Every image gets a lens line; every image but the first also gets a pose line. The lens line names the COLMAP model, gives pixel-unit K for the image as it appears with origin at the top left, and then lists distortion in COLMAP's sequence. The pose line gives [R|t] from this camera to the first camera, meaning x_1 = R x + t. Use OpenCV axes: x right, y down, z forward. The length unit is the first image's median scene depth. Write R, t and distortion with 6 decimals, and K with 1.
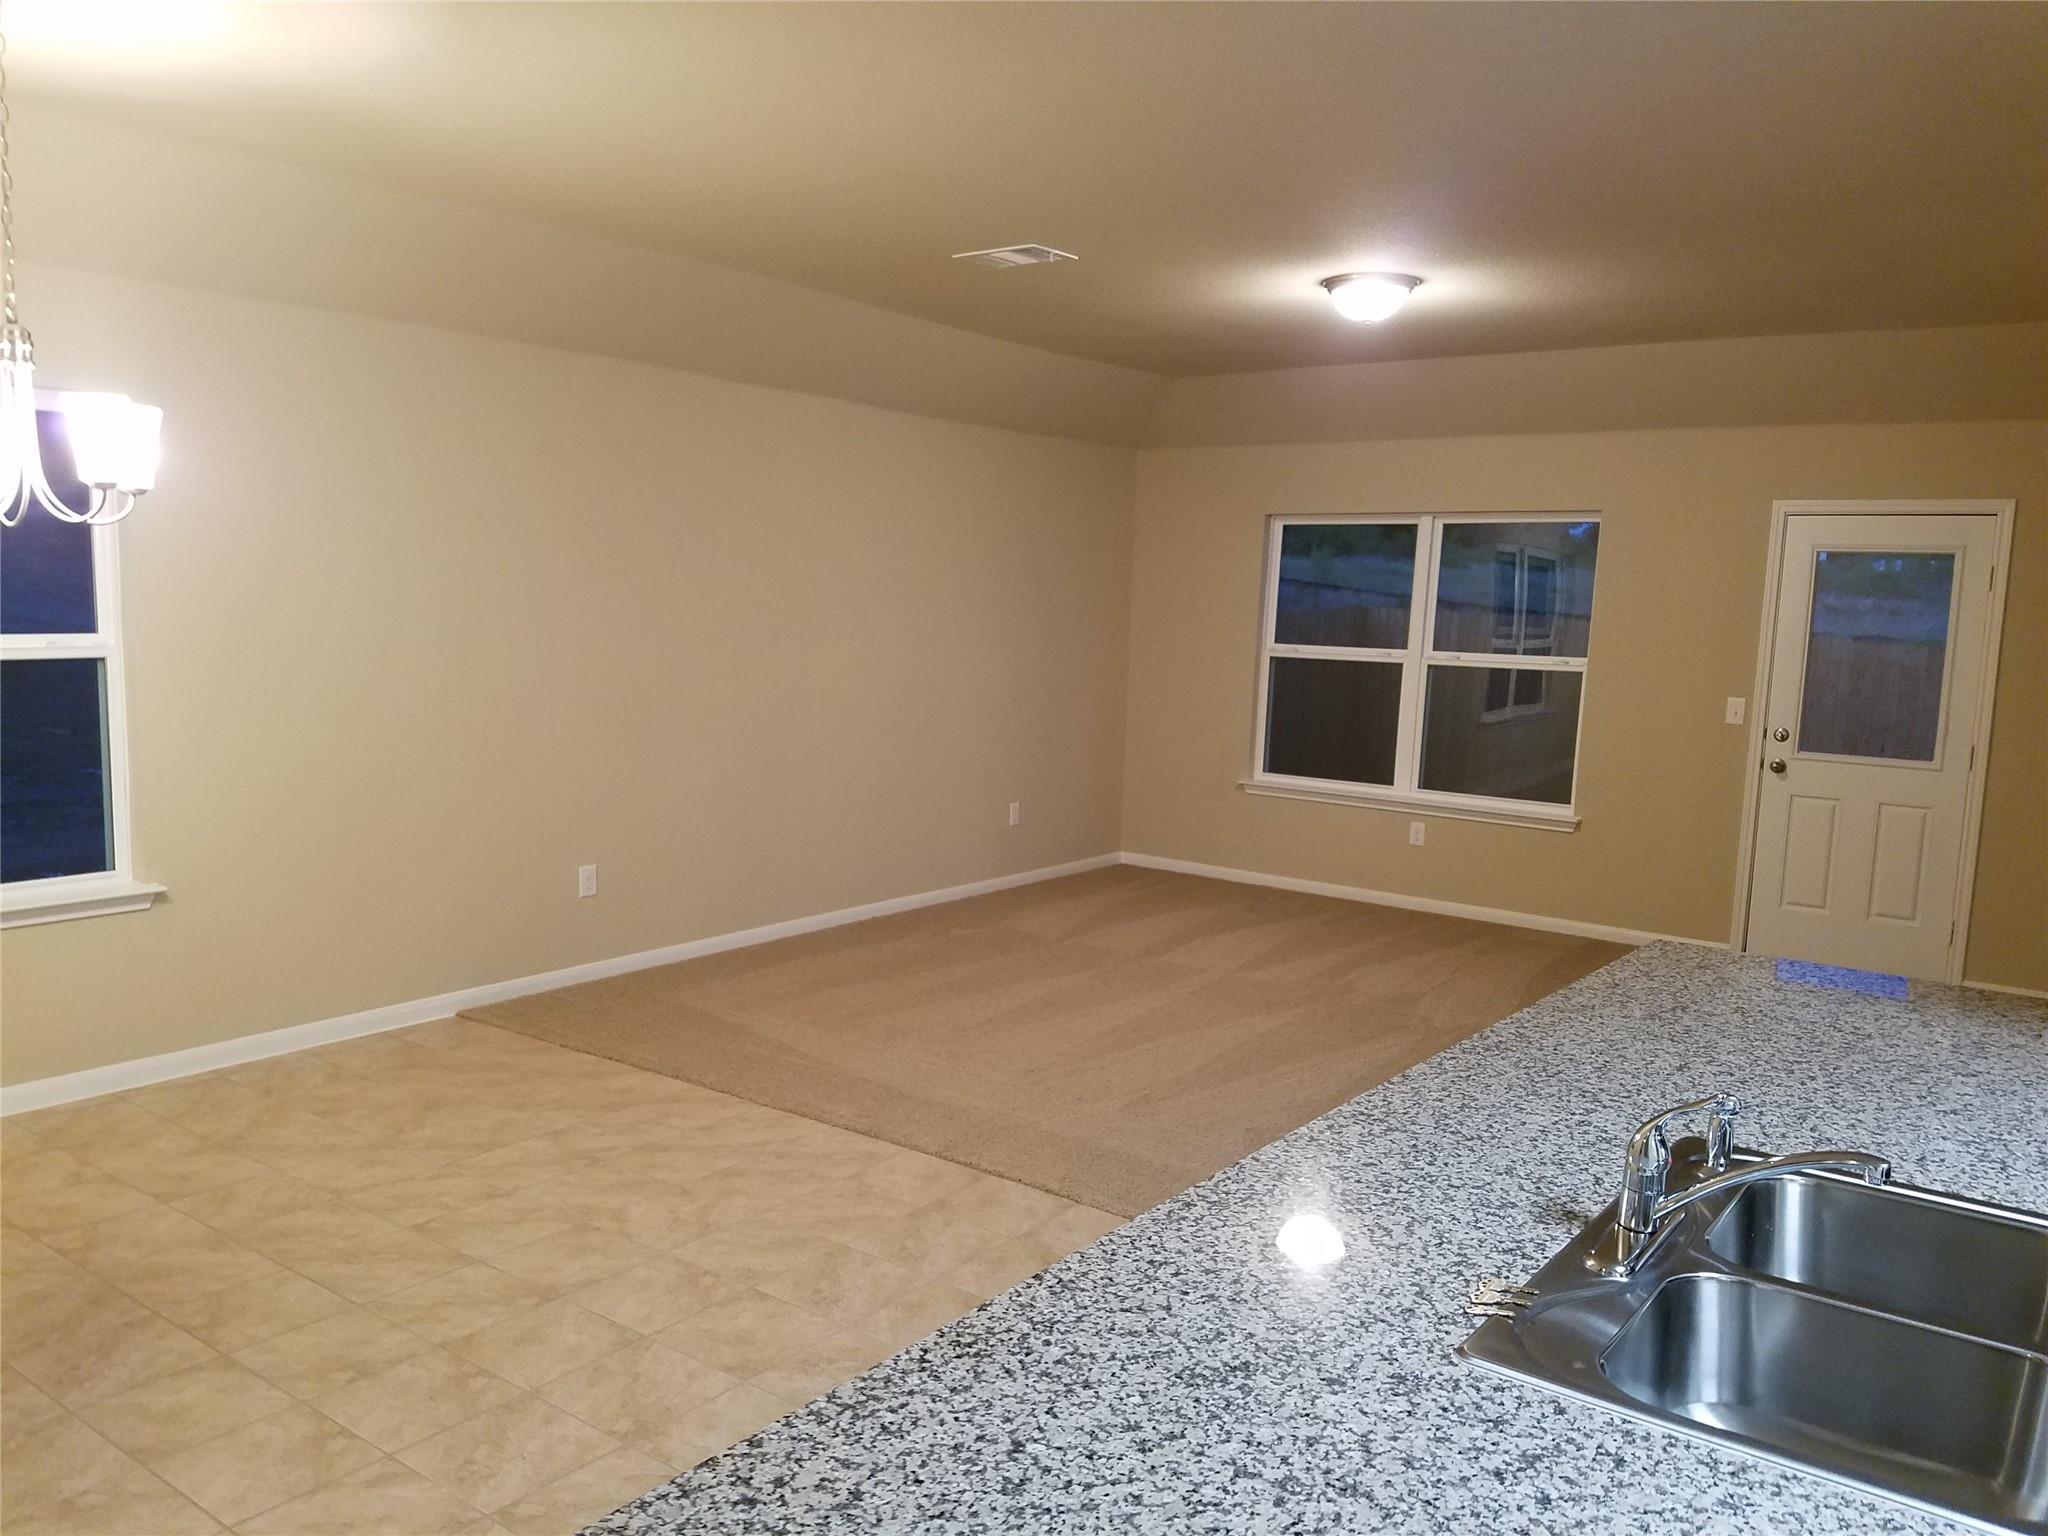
lens RADIAL K [[1554.5, 0, 1017.8], [0, 1554.5, 794.8], [0, 0, 1]] dist [0.179823, -0.290863]
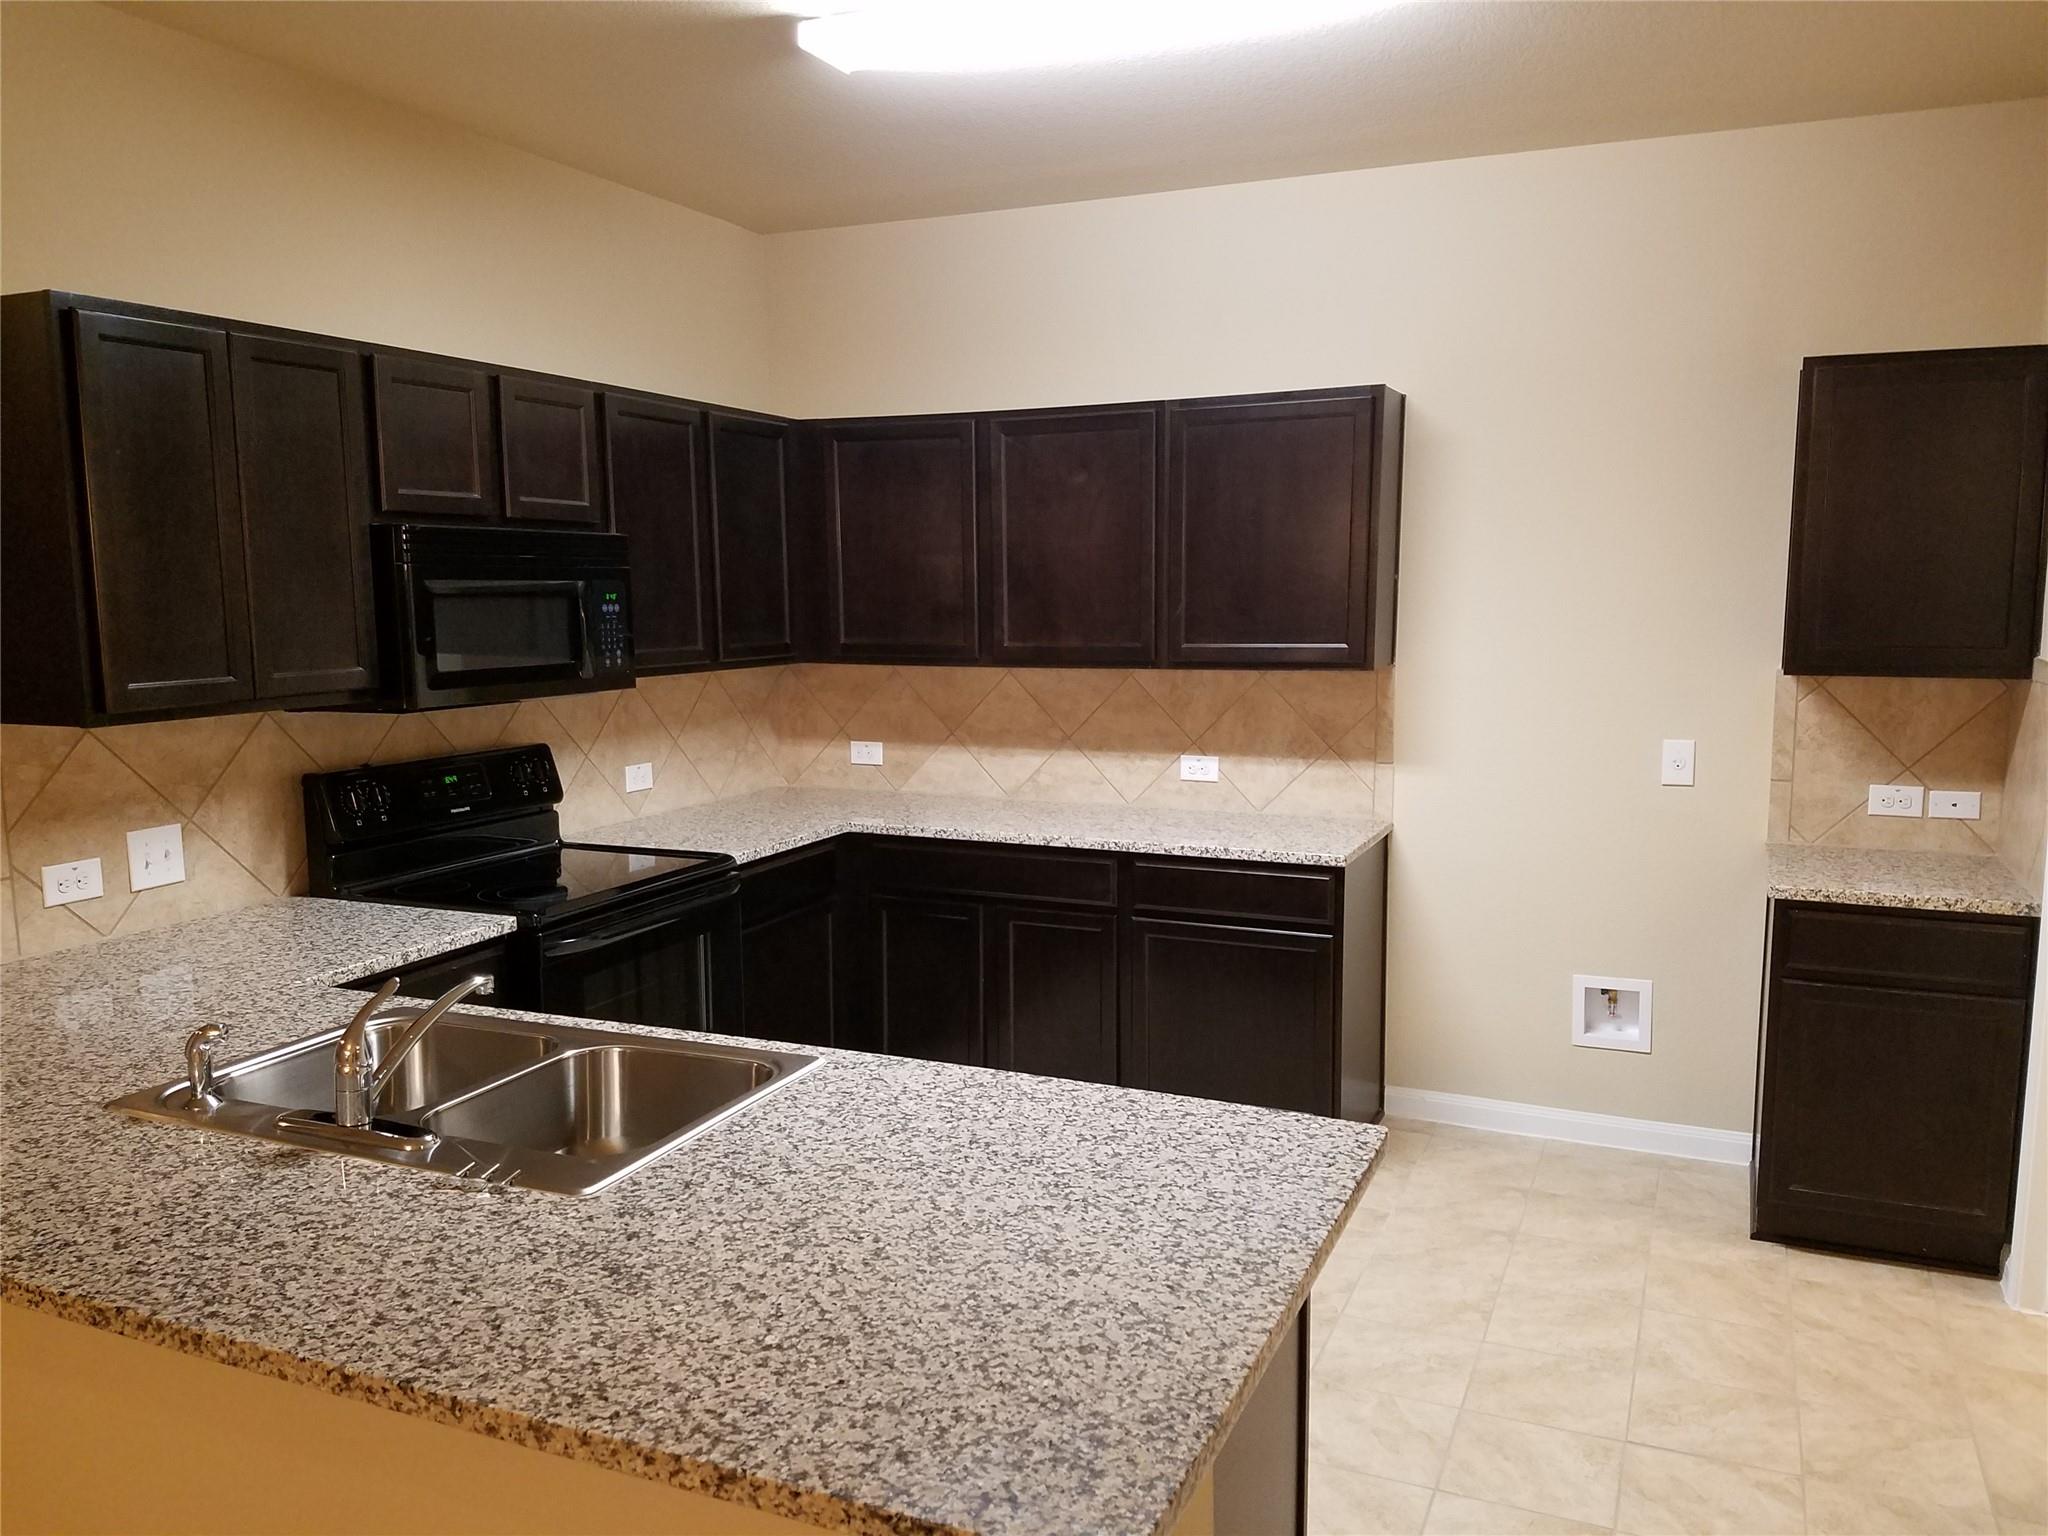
lens RADIAL K [[1554.5, 0, 1017.8], [0, 1554.5, 794.8], [0, 0, 1]] dist [0.179823, -0.290863]
pose [[-0.228443, -0.165593, 0.959371, -0.856617], [0.126911, 0.971955, 0.197985, -0.134804], [-0.965250, 0.166983, -0.201021, 0.816863]]
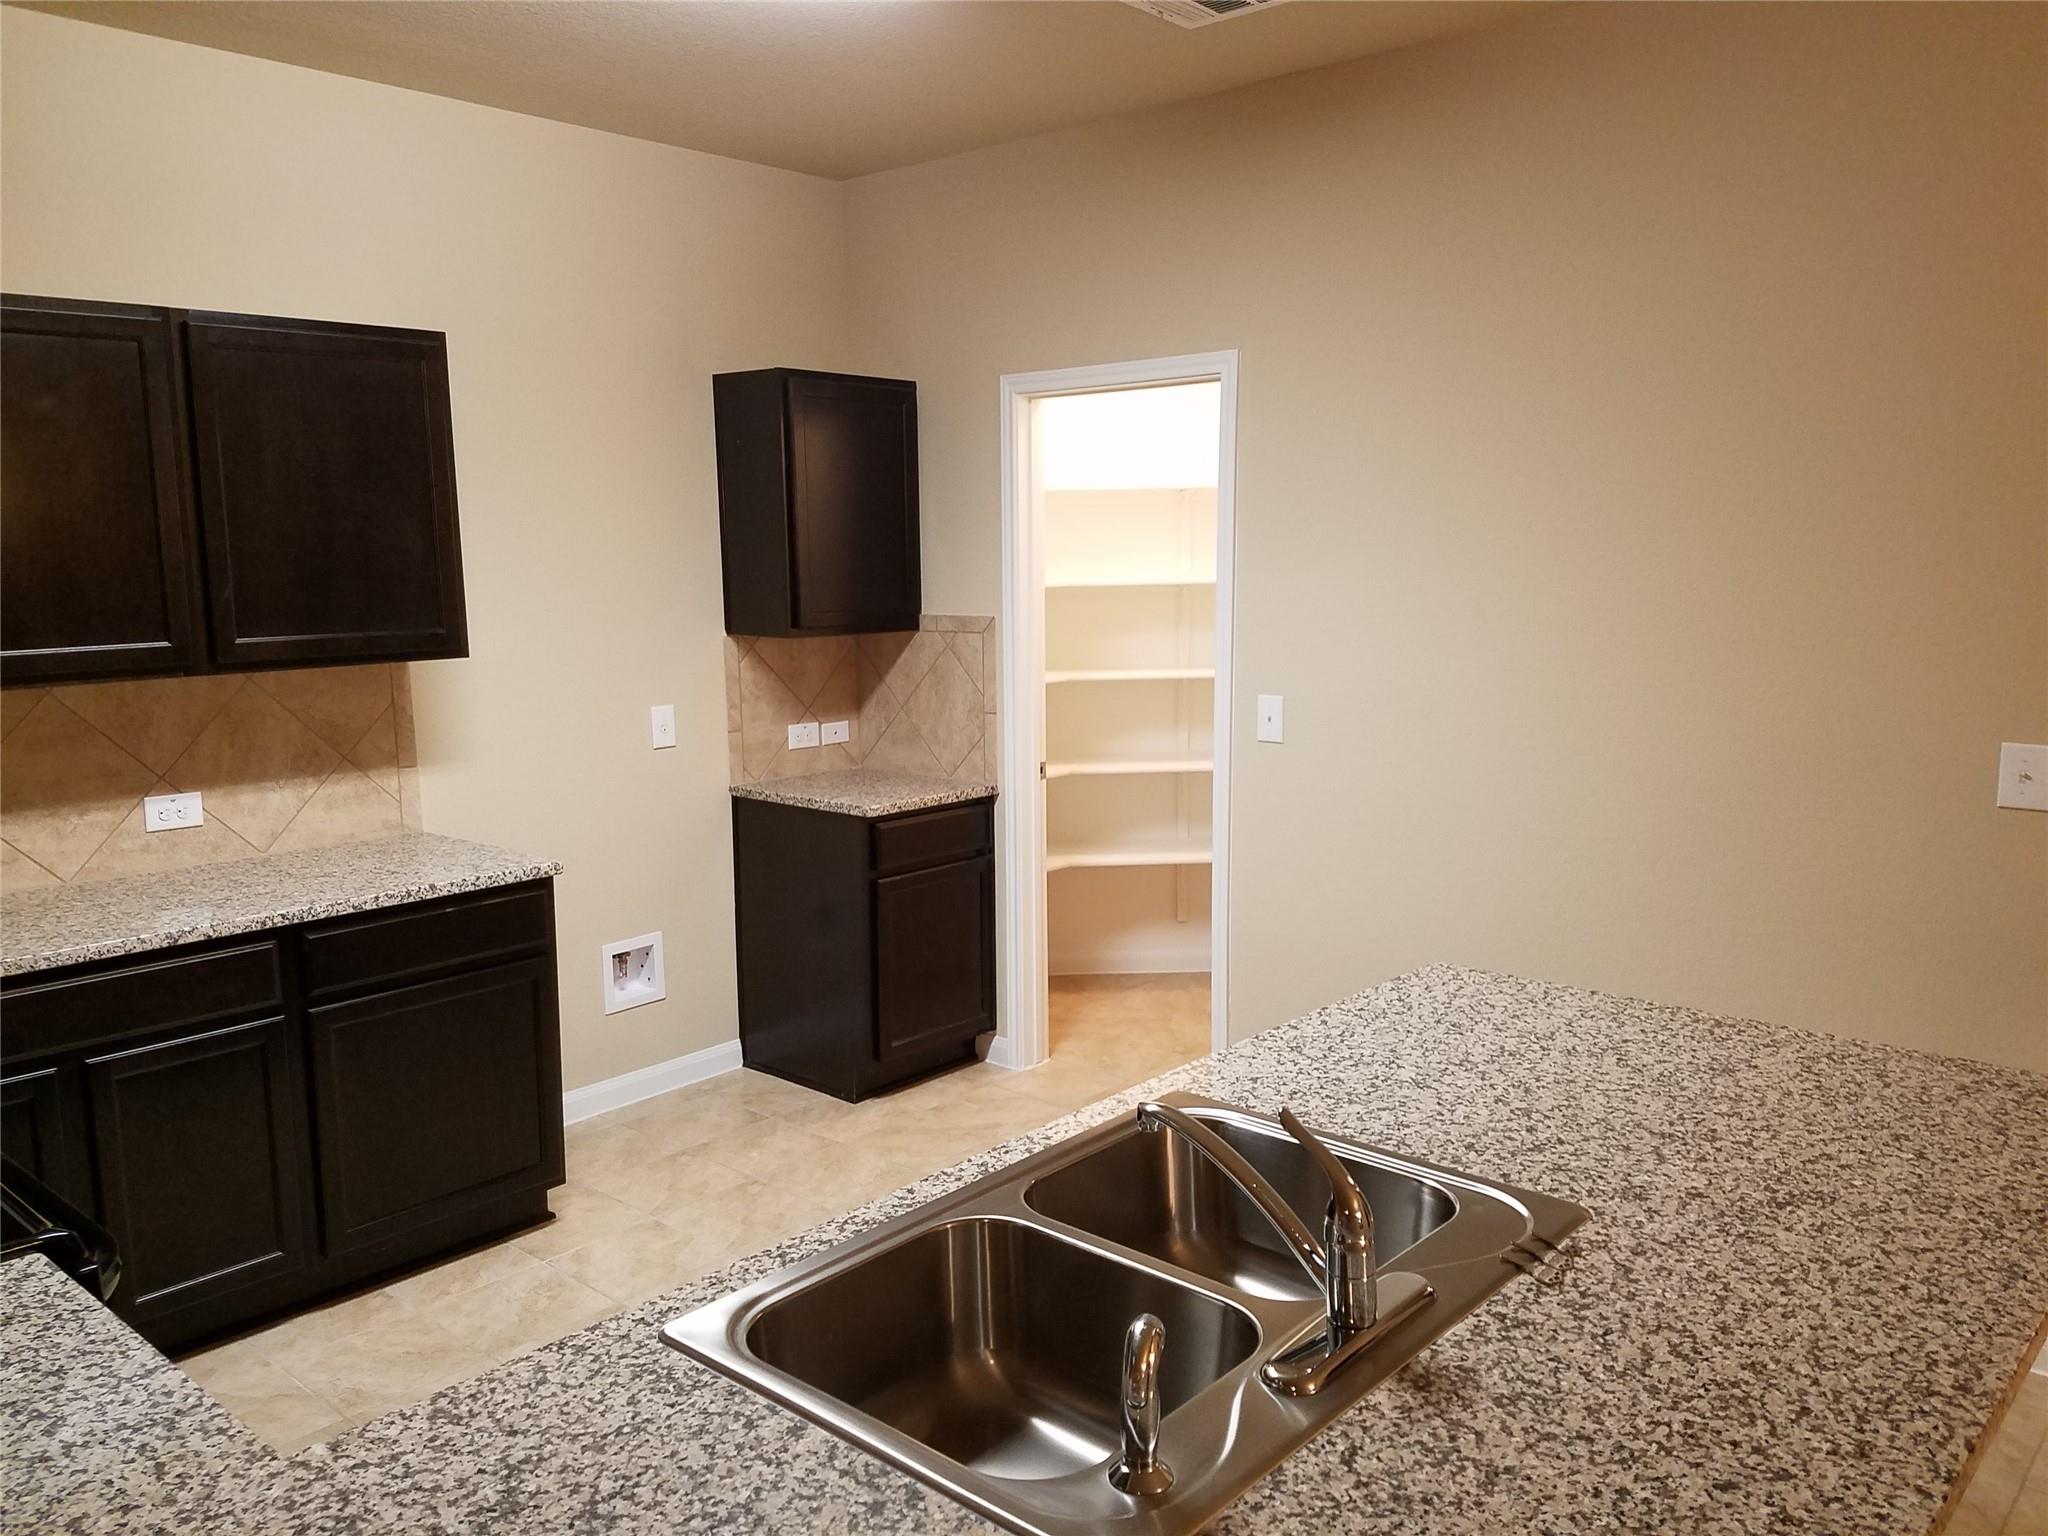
lens RADIAL K [[1554.5, 0, 1017.8], [0, 1554.5, 794.8], [0, 0, 1]] dist [0.179823, -0.290863]
pose [[-0.996185, -0.034927, 0.079976, 0.558309], [-0.010342, 0.957208, 0.289215, -0.231152], [-0.086655, 0.287284, -0.953918, 1.888486]]
